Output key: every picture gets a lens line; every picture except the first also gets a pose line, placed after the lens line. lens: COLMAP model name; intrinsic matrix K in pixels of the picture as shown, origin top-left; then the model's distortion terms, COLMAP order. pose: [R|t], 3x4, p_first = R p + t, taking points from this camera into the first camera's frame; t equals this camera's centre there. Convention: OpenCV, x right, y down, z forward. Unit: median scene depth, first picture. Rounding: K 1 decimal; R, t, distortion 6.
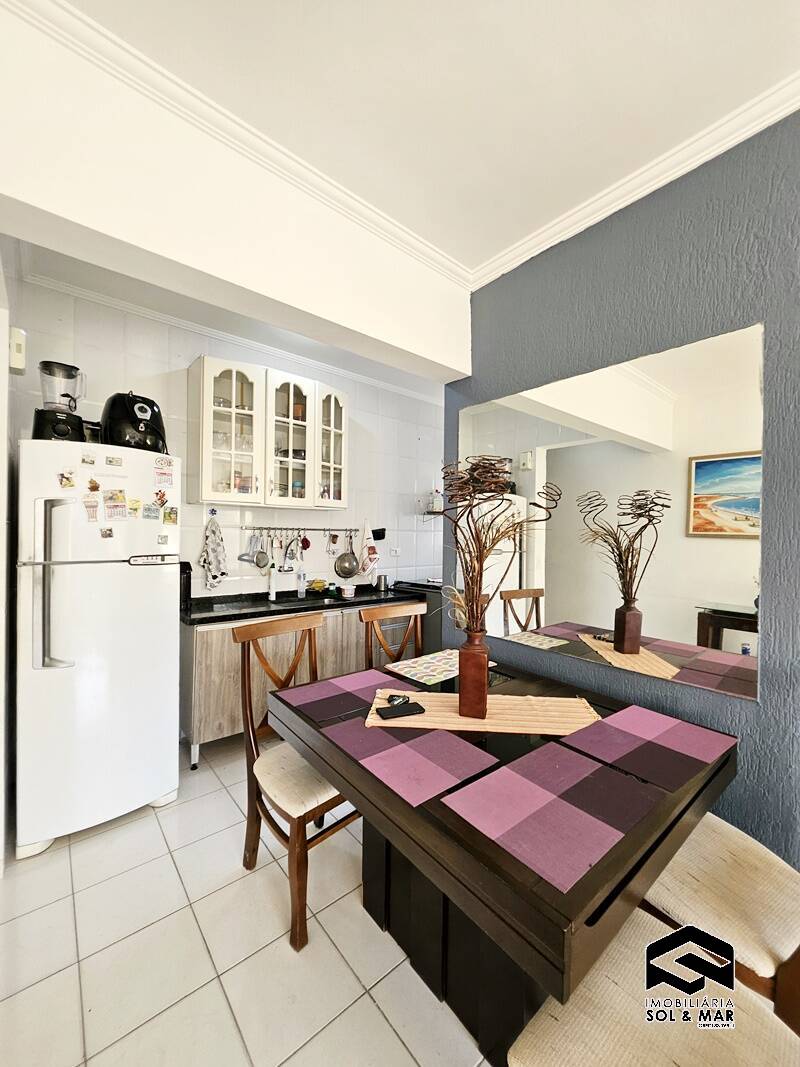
lens RADIAL K [[424.5, 0, 405.1], [0, 424.5, 538.2], [0, 0, 1]] dist [-0.004570, -0.000432]
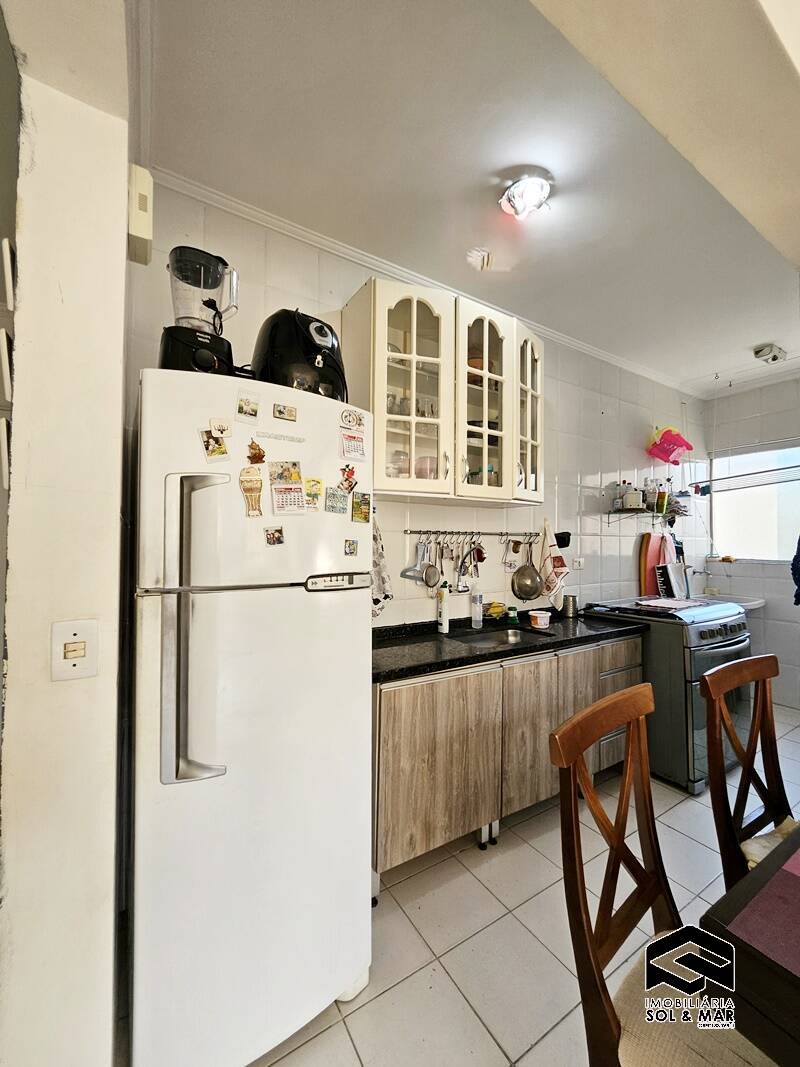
lens RADIAL K [[424.5, 0, 405.1], [0, 424.5, 538.2], [0, 0, 1]] dist [-0.004570, -0.000432]
pose [[0.989367, -0.012212, -0.144928, -0.302562], [0.008838, 0.999675, -0.023899, 0.003938], [0.145173, 0.022364, 0.989153, 0.310038]]
